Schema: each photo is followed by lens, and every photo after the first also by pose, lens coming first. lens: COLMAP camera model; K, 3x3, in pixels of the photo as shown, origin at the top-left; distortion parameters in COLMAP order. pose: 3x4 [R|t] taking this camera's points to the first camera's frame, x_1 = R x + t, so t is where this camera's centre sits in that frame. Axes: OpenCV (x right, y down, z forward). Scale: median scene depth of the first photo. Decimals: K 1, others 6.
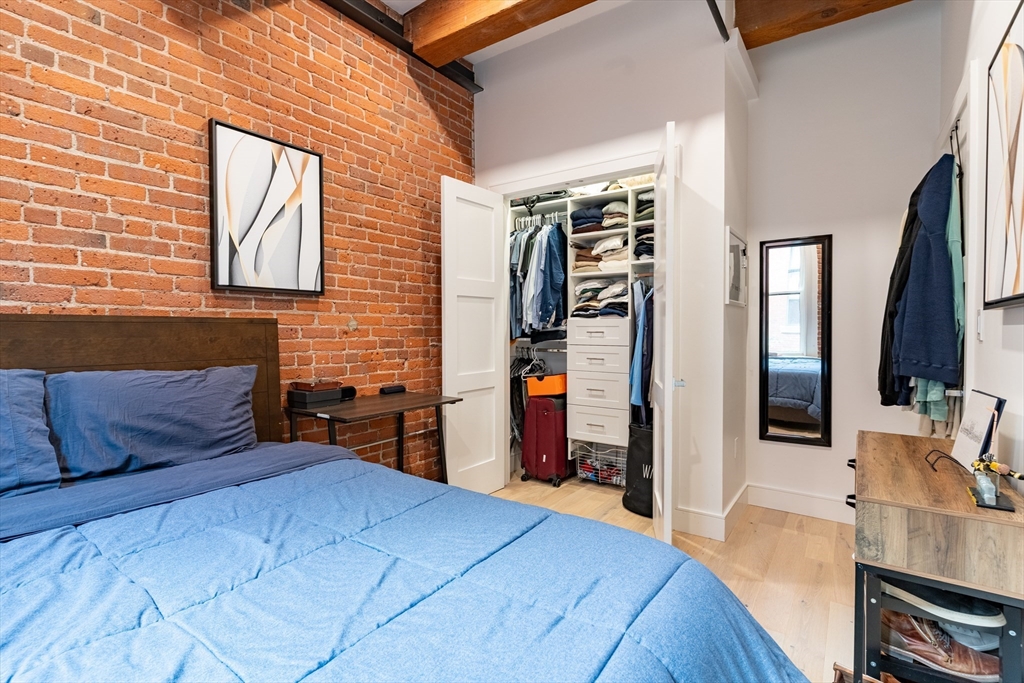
lens RADIAL K [[491.1, 0, 510.4], [0, 491.1, 337.9], [0, 0, 1]] dist [0.002852, -0.000661]
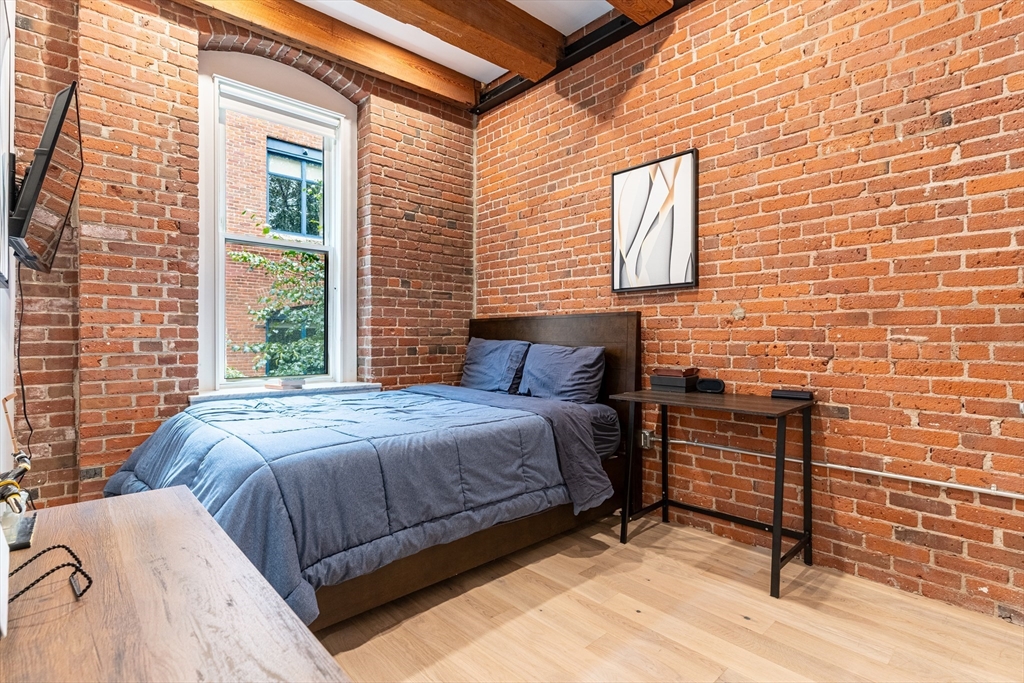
lens RADIAL K [[491.1, 0, 510.4], [0, 491.1, 337.9], [0, 0, 1]] dist [0.002852, -0.000661]
pose [[-0.211384, 0.001109, -0.977402, 0.708384], [-0.017435, 0.999836, 0.004905, 0.024010], [0.977248, 0.018078, -0.211330, 0.855773]]
